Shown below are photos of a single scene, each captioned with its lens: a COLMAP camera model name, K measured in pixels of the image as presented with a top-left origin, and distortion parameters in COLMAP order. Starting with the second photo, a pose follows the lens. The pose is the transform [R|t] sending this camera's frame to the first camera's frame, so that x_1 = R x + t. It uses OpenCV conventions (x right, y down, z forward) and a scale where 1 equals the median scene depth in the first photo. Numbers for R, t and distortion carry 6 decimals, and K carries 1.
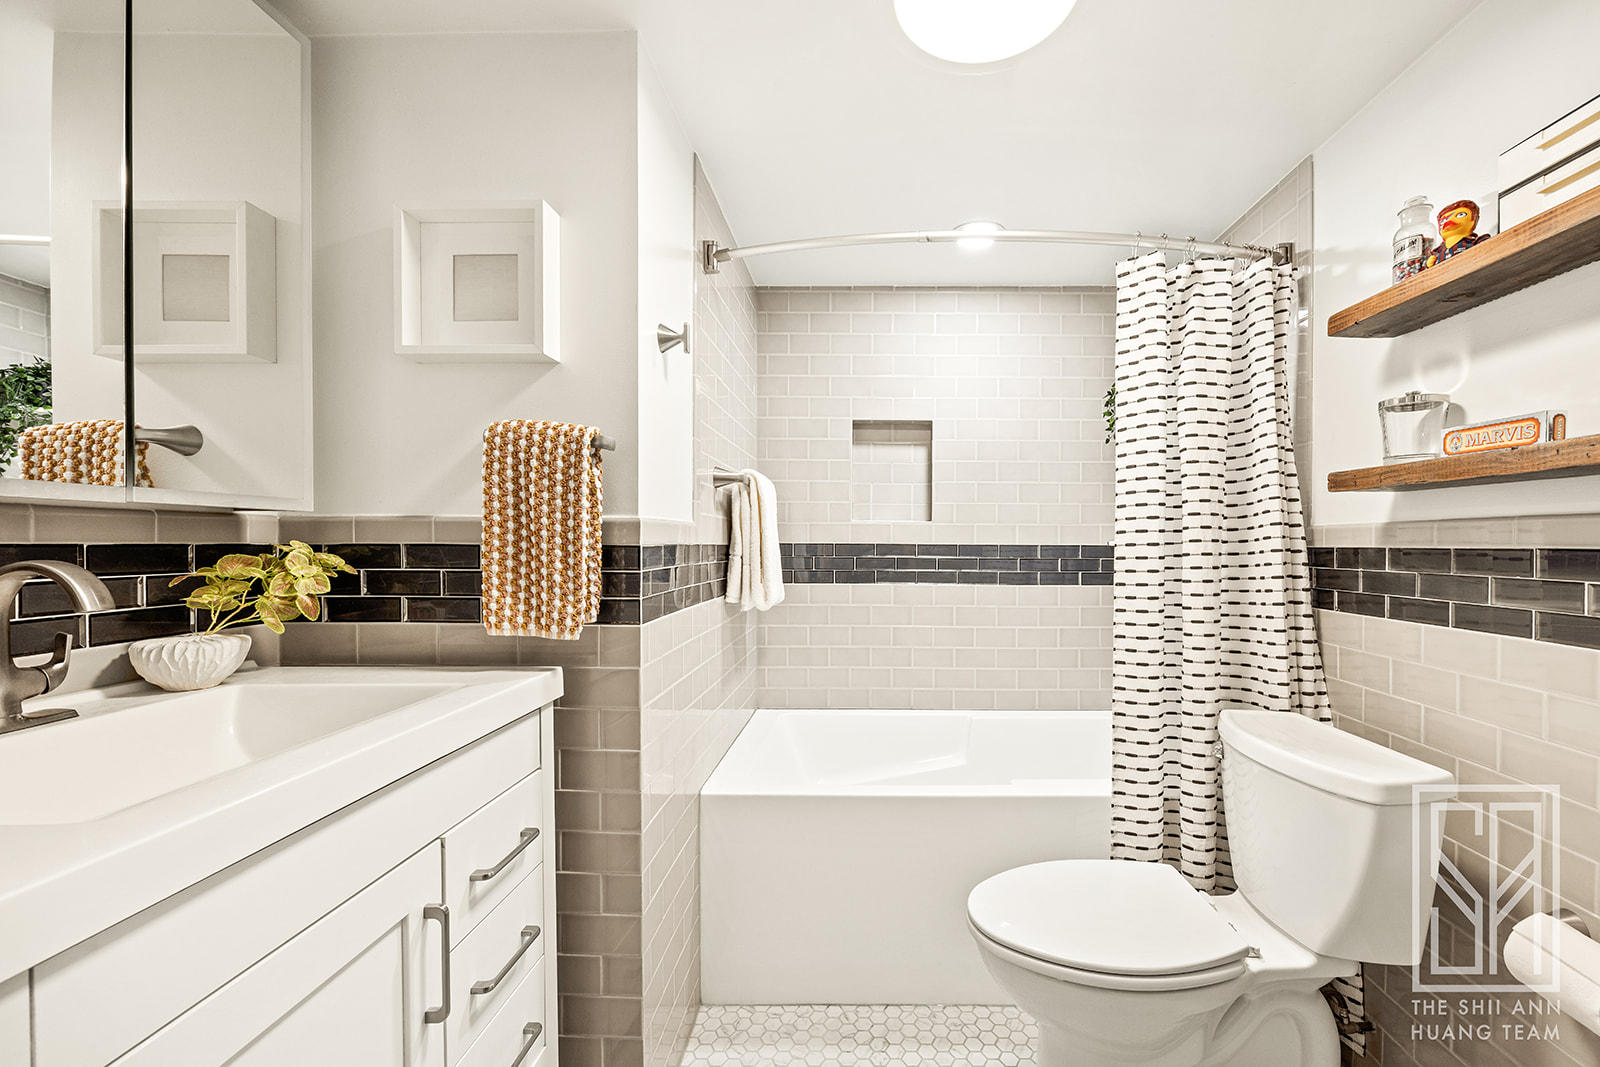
lens RADIAL K [[620.6, 0, 806.9], [0, 620.6, 531.0], [0, 0, 1]] dist [-0.015222, 0.000759]
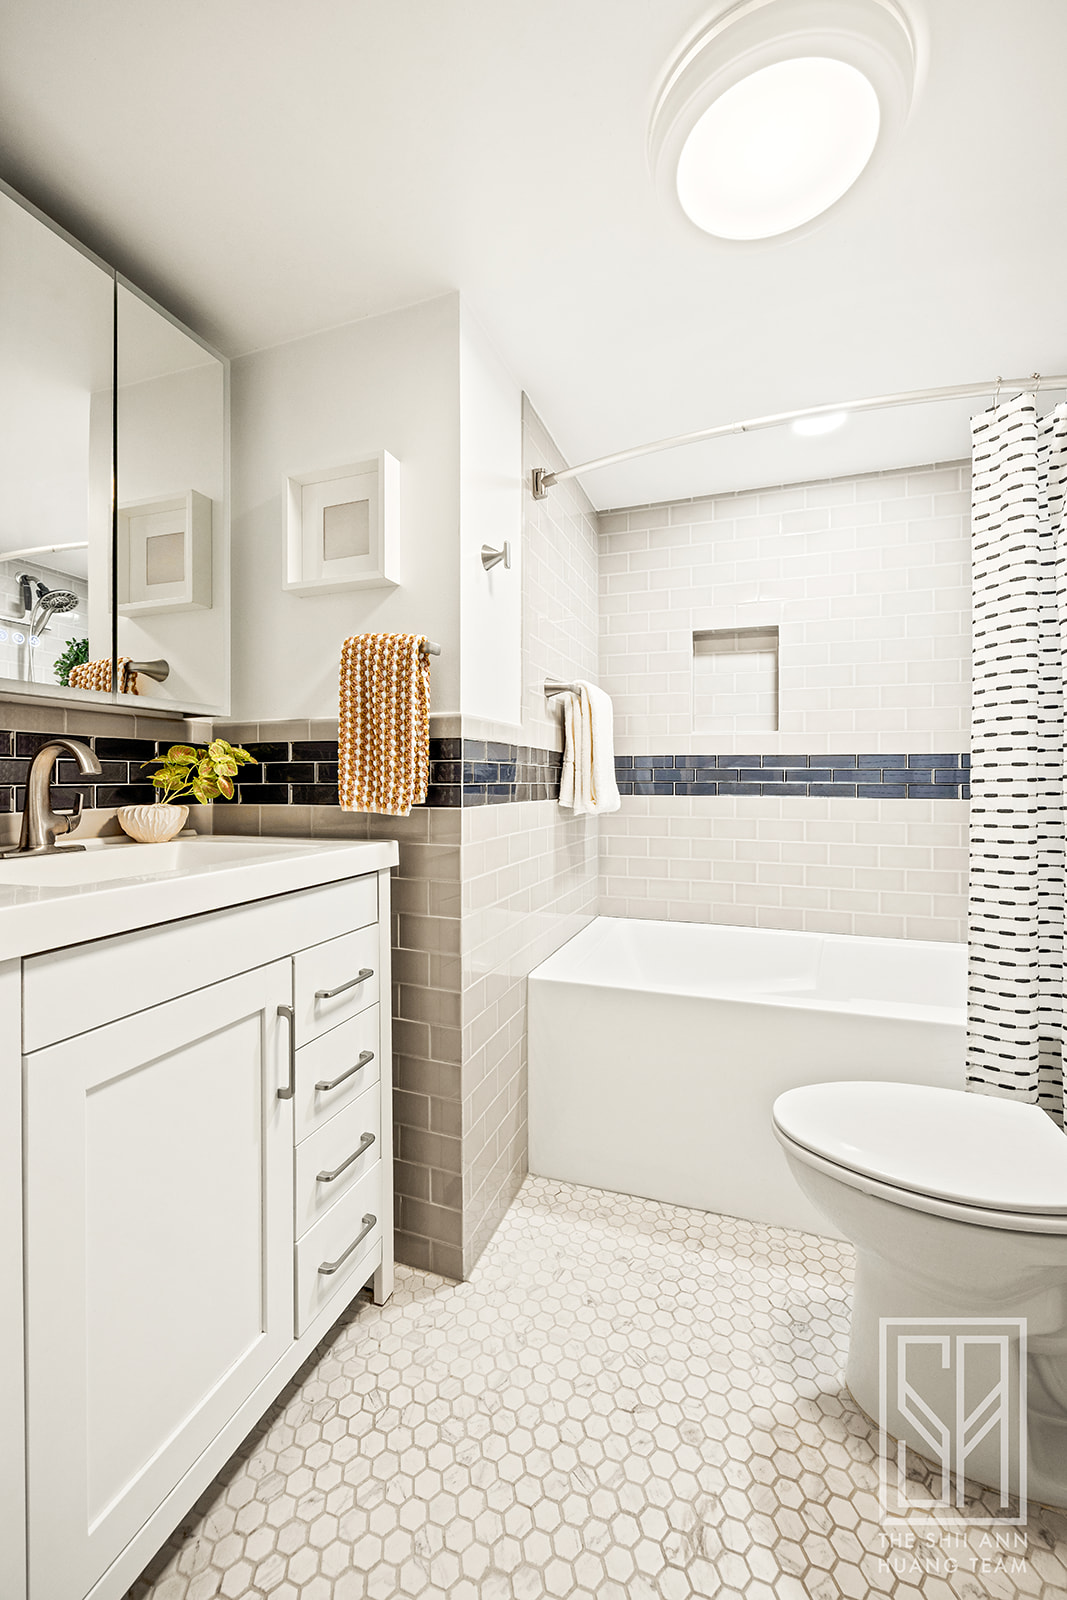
lens RADIAL K [[620.6, 0, 521.8], [0, 620.6, 790.9], [0, 0, 1]] dist [-0.015222, 0.000759]
pose [[0.944837, 0.003312, -0.327524, 0.208702], [-0.005222, 0.999974, -0.004951, 0.124228], [0.327499, 0.006388, 0.944830, -0.042778]]
